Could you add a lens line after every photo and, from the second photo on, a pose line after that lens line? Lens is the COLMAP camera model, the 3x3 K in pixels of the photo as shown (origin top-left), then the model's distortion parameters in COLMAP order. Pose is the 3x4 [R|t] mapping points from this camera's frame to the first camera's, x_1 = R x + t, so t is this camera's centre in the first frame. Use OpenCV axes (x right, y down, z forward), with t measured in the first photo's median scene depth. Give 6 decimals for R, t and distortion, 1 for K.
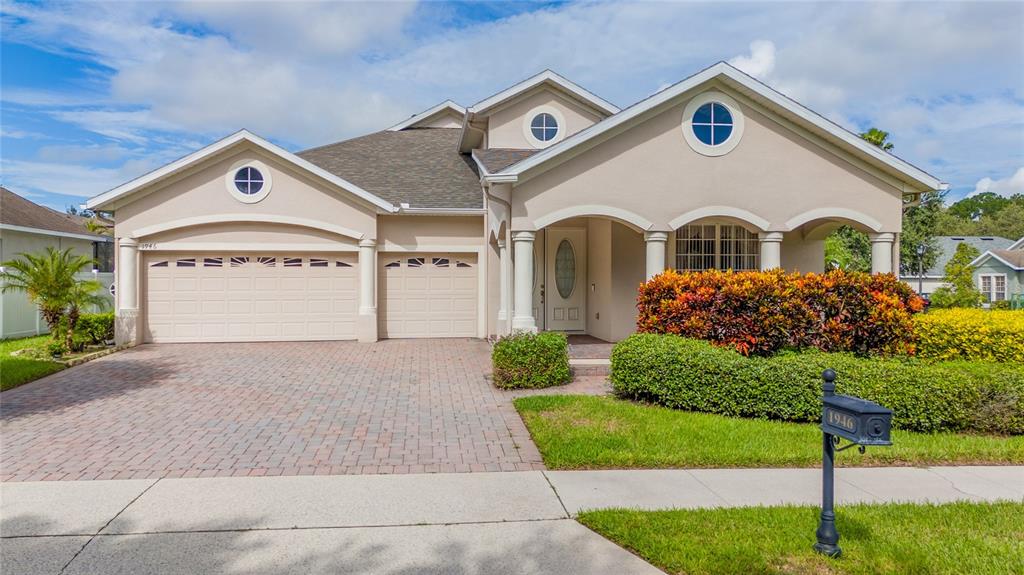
lens RADIAL K [[753.9, 0, 512.0], [0, 753.9, 287.5], [0, 0, 1]] dist [0.064425, -0.066293]
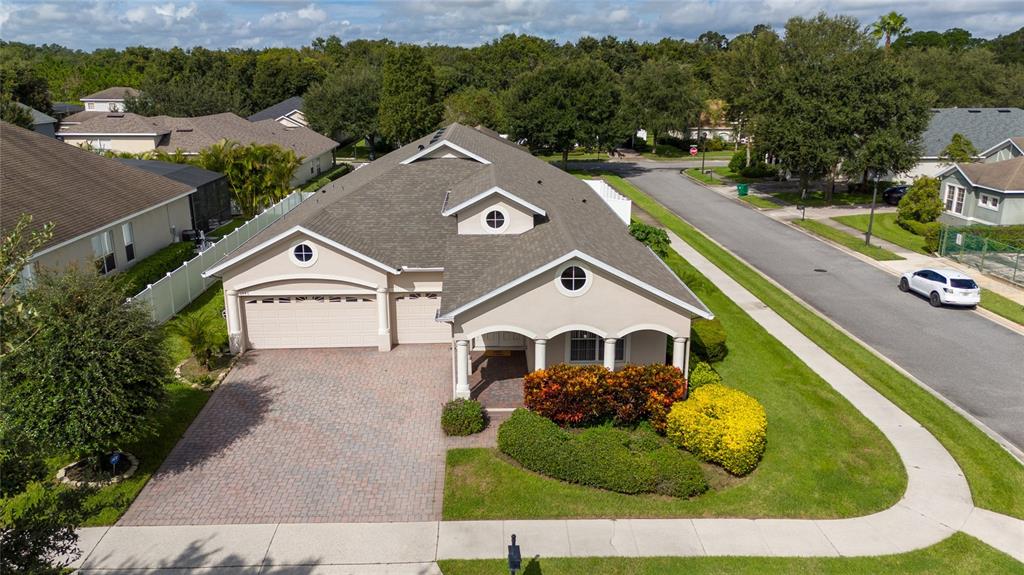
lens RADIAL K [[753.9, 0, 512.0], [0, 753.9, 287.5], [0, 0, 1]] dist [0.064425, -0.066293]
pose [[0.997022, 0.020371, -0.074372, 0.195157], [0.000037, 0.964347, 0.264643, -0.490817], [0.077111, -0.263857, 0.961474, -0.472327]]
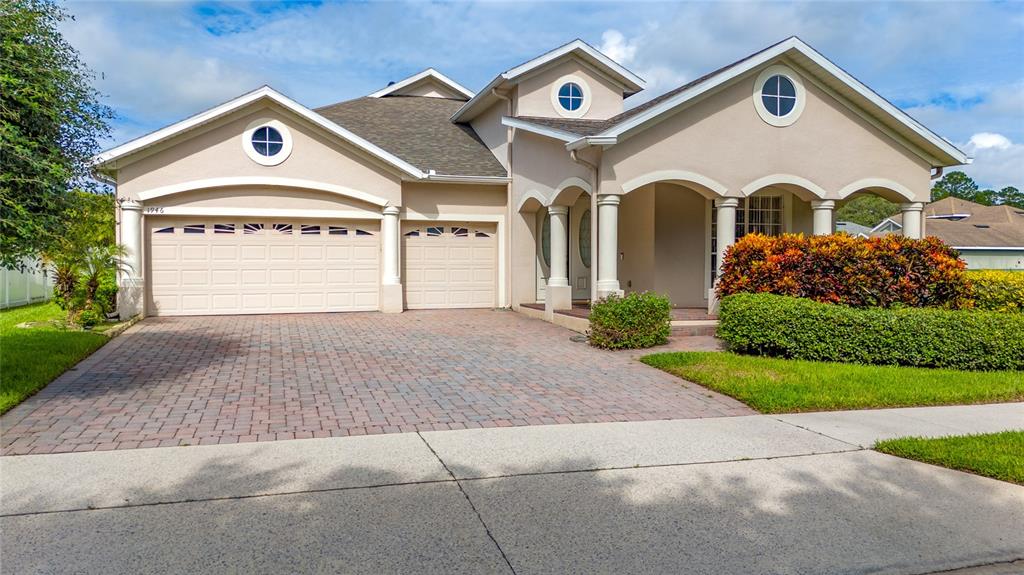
lens RADIAL K [[753.9, 0, 512.0], [0, 753.9, 287.5], [0, 0, 1]] dist [0.064425, -0.066293]
pose [[0.983212, -0.005818, 0.182374, -0.226618], [0.002217, 0.999799, 0.019945, 0.021922], [-0.182453, -0.019206, 0.983027, 0.020032]]
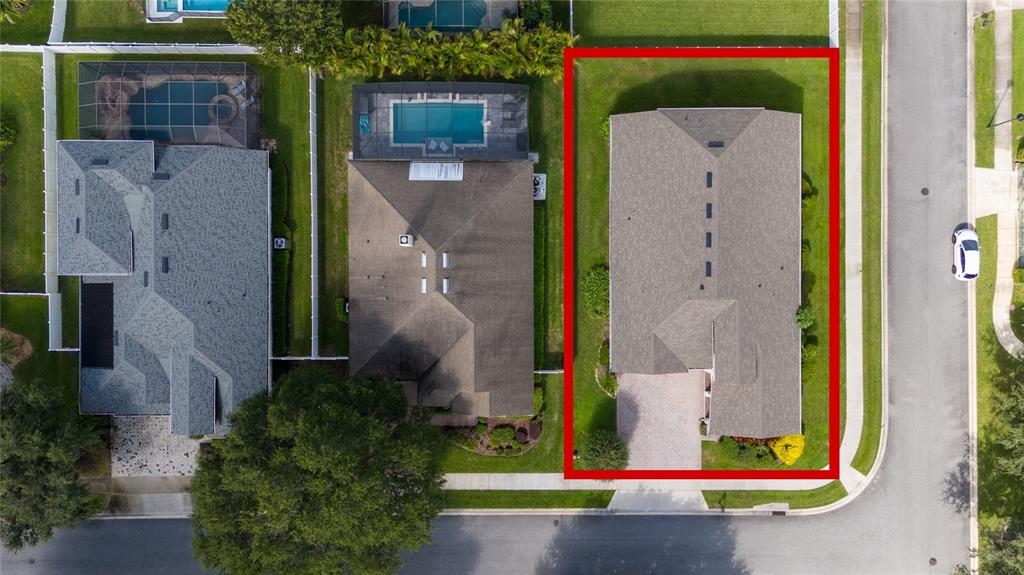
lens RADIAL K [[753.9, 0, 512.0], [0, 753.9, 287.5], [0, 0, 1]] dist [0.064425, -0.066293]
pose [[0.993567, 0.112484, -0.013141, -1.044469], [0.011928, 0.011451, 0.999863, -3.984943], [0.112619, -0.993588, 0.010035, 1.303664]]
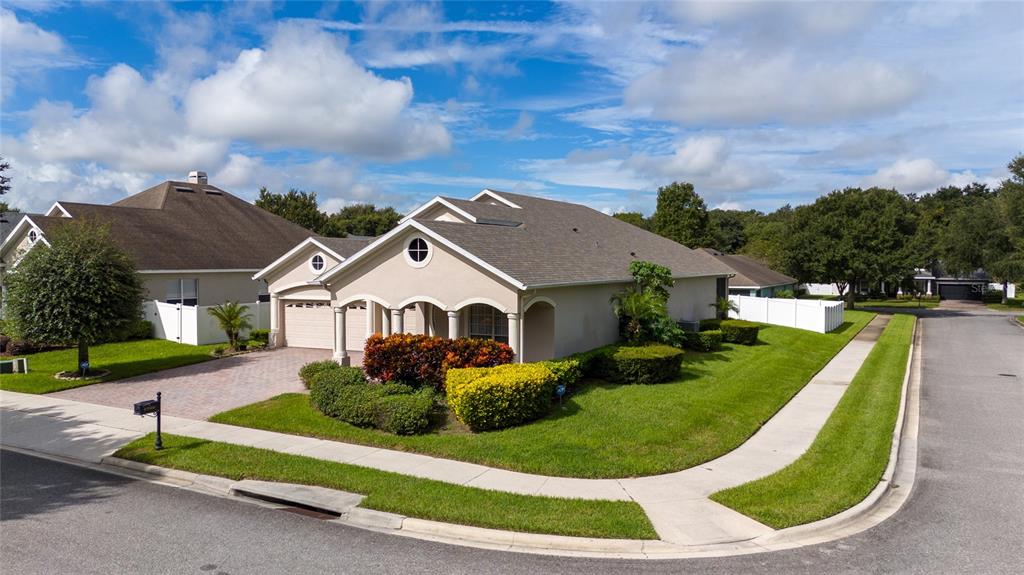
lens RADIAL K [[742.1, 0, 512.0], [0, 742.1, 287.5], [0, 0, 1]] dist [0.069992, -0.073681]
pose [[0.822803, 0.019216, -0.568001, 1.107049], [-0.002299, 0.999533, 0.030485, -0.140121], [0.568322, -0.023778, 0.822463, -0.236683]]
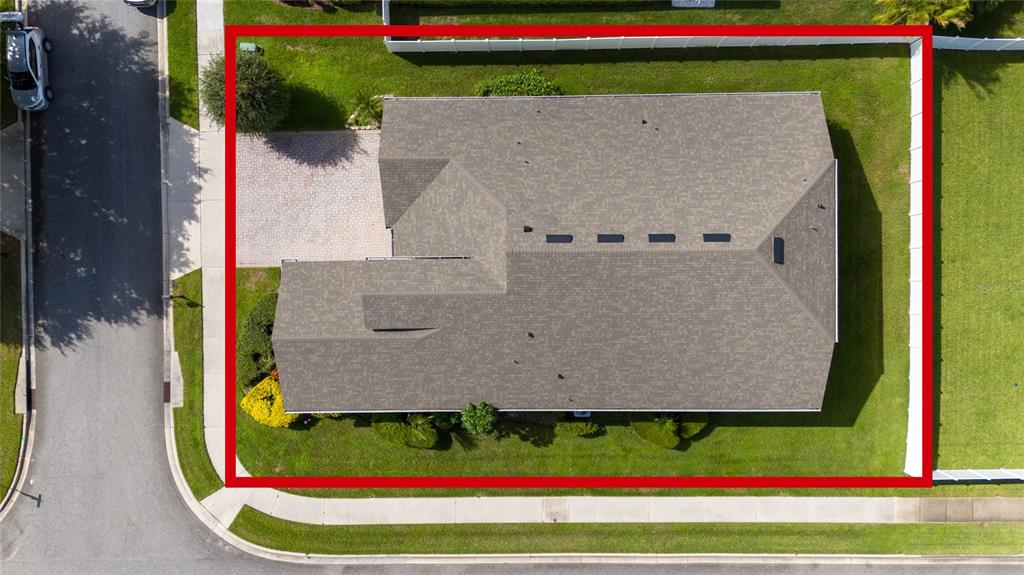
lens RADIAL K [[742.1, 0, 512.0], [0, 742.1, 287.5], [0, 0, 1]] dist [0.069992, -0.073681]
pose [[-0.106255, 0.994326, 0.005160, -0.024531], [0.004075, -0.004753, 0.999980, -2.382347], [0.994331, 0.106274, -0.003547, 1.425154]]
